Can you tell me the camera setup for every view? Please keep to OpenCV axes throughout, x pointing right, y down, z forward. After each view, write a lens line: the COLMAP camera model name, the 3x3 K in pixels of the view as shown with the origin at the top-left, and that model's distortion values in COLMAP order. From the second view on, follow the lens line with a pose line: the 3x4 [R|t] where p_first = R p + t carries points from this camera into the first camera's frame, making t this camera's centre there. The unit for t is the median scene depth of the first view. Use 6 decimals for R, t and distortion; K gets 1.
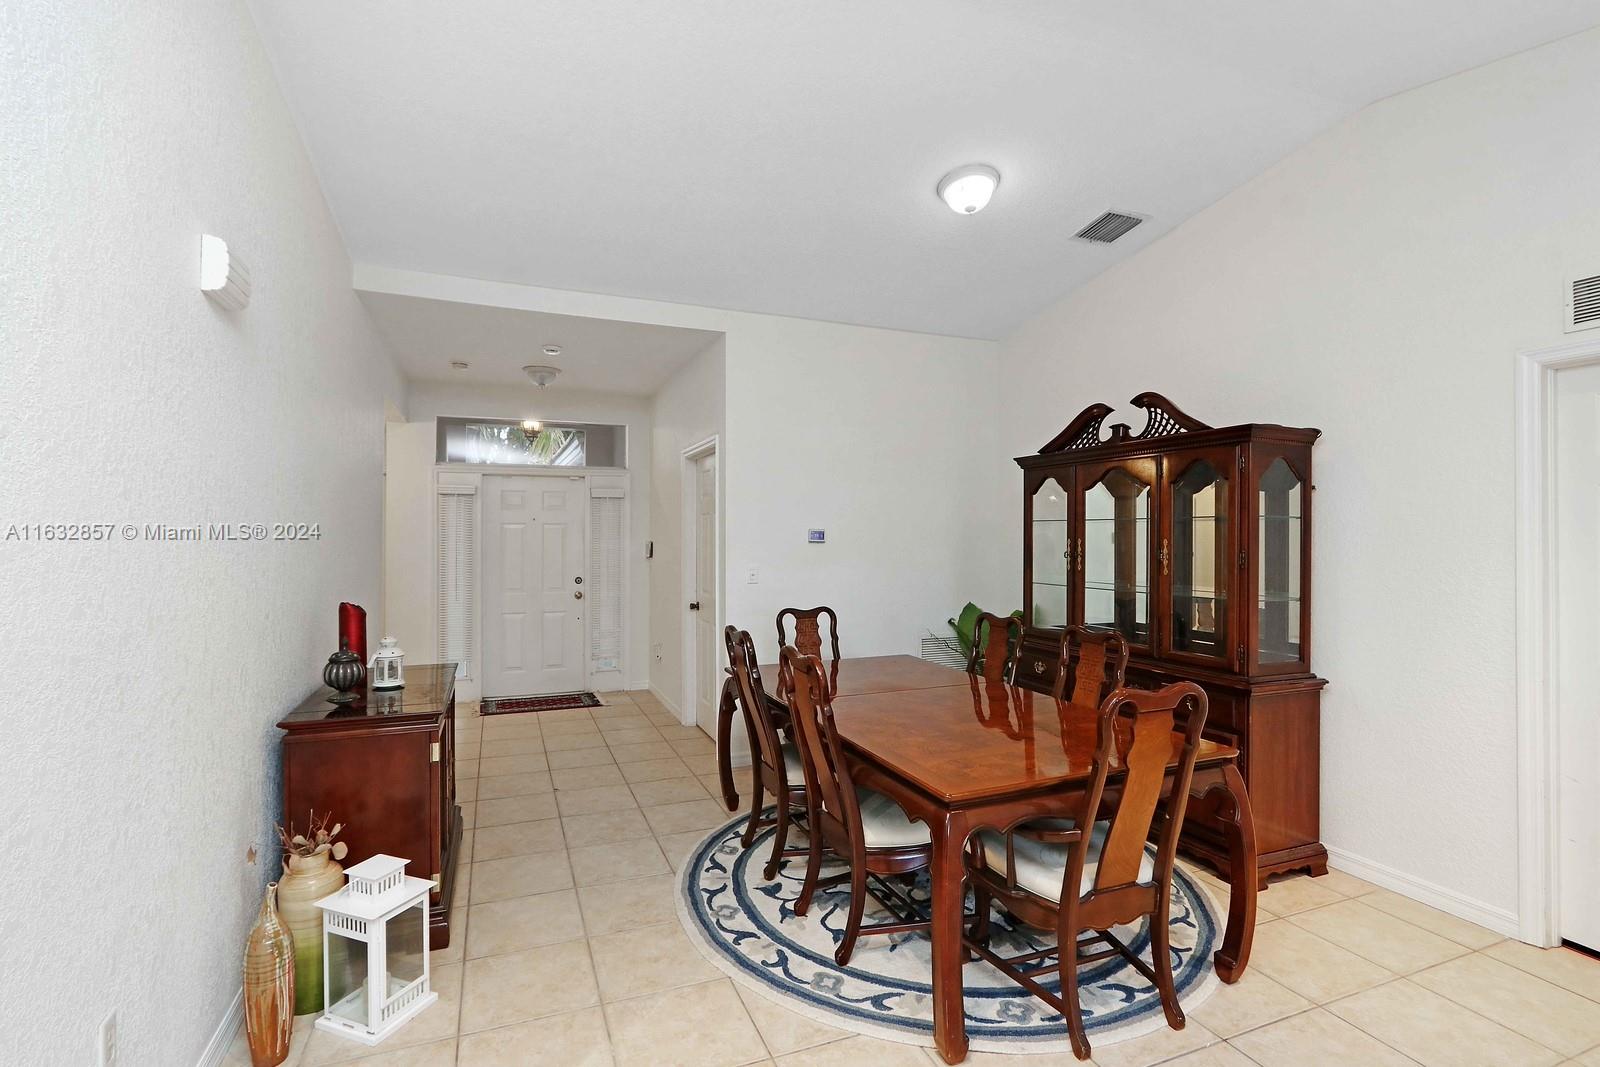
lens RADIAL K [[762.1, 0, 800.0], [0, 762.1, 533.5], [0, 0, 1]] dist [-0.002965, -0.000347]
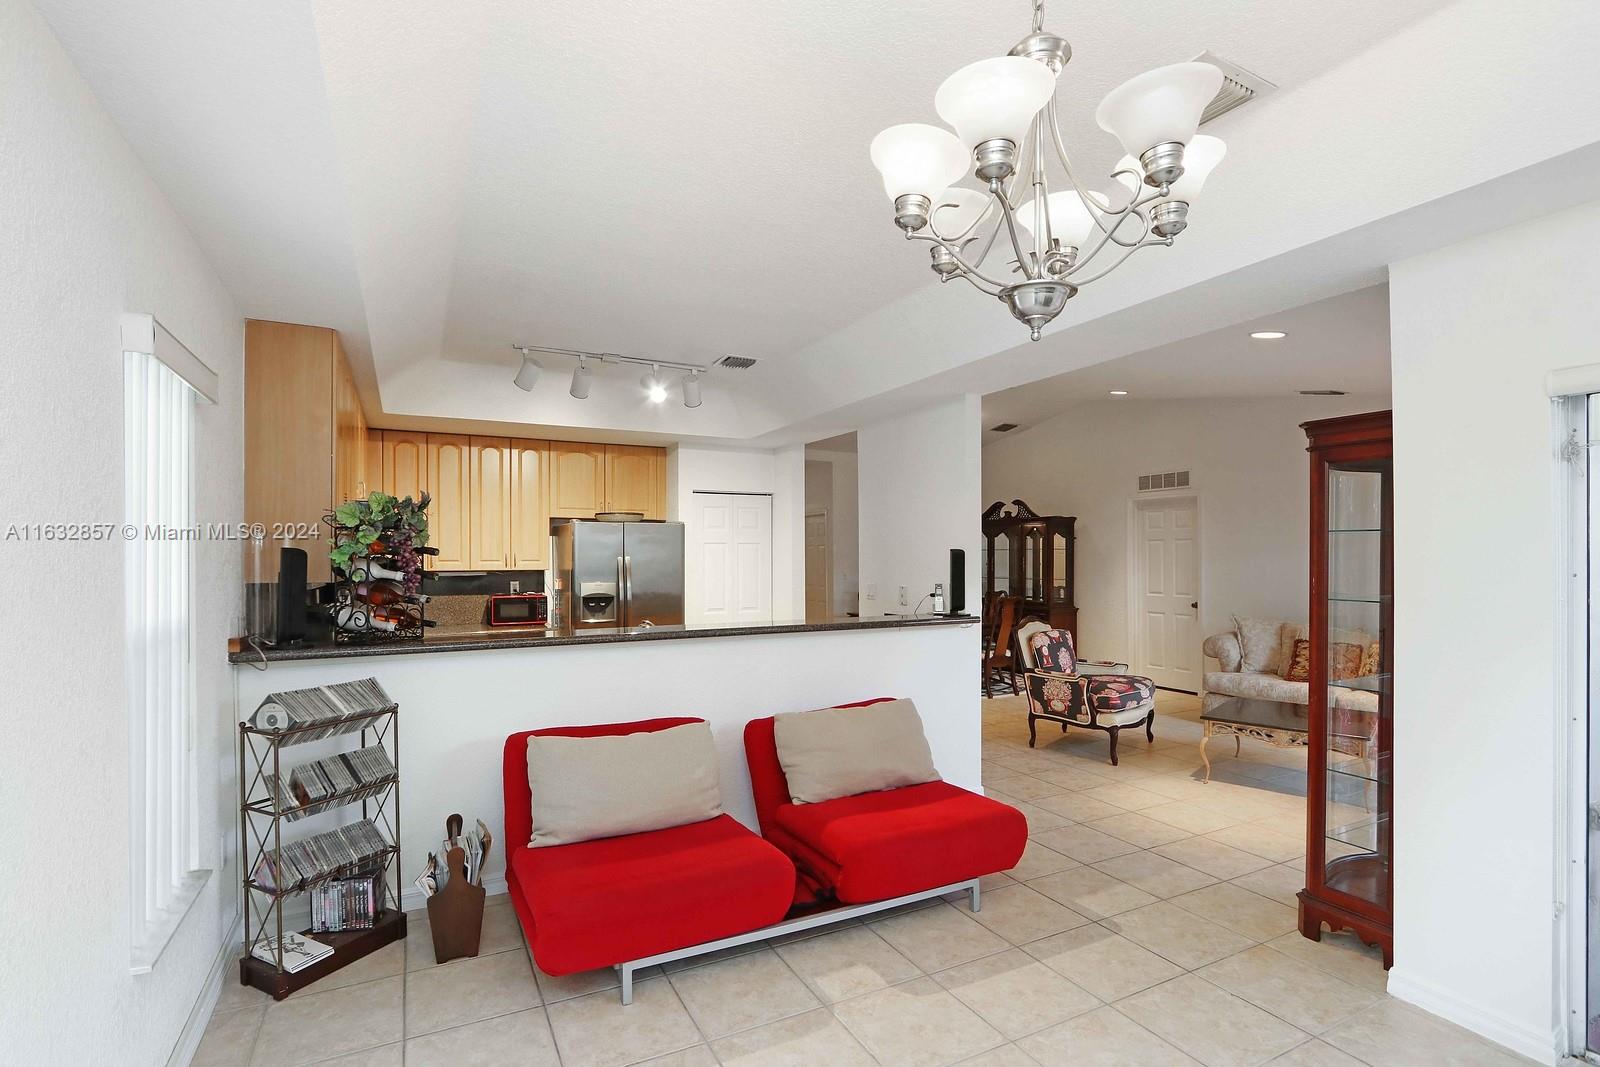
lens RADIAL K [[756.7, 0, 801.4], [0, 756.7, 556.2], [0, 0, 1]] dist [-0.000526, -0.000041]
pose [[0.994977, 0.001758, 0.100085, -0.544994], [-0.002718, 0.999952, 0.009457, -0.016199], [-0.100064, -0.009681, 0.994934, -1.521842]]
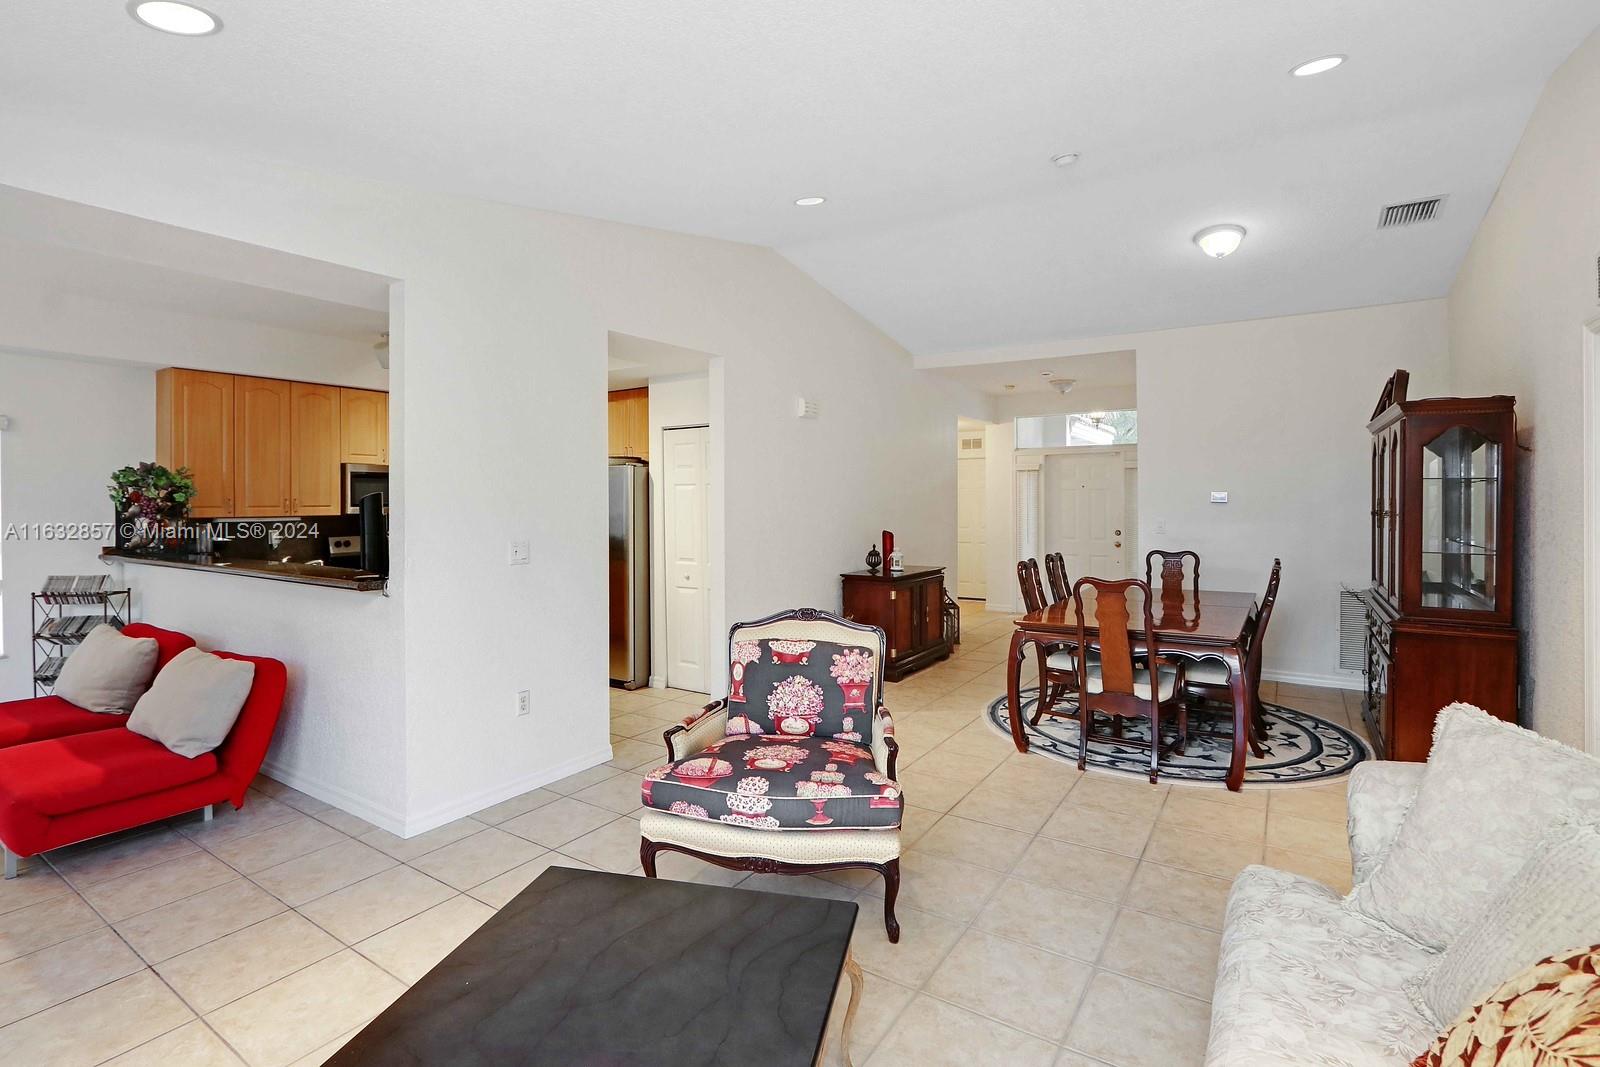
lens RADIAL K [[761.9, 0, 766.5], [0, 761.9, 504.5], [0, 0, 1]] dist [-0.004263, -0.000950]
pose [[0.554541, 0.000539, -0.832156, 0.901987], [0.007592, 0.999955, 0.005707, 0.003048], [0.832122, -0.009482, 0.554512, -0.421778]]
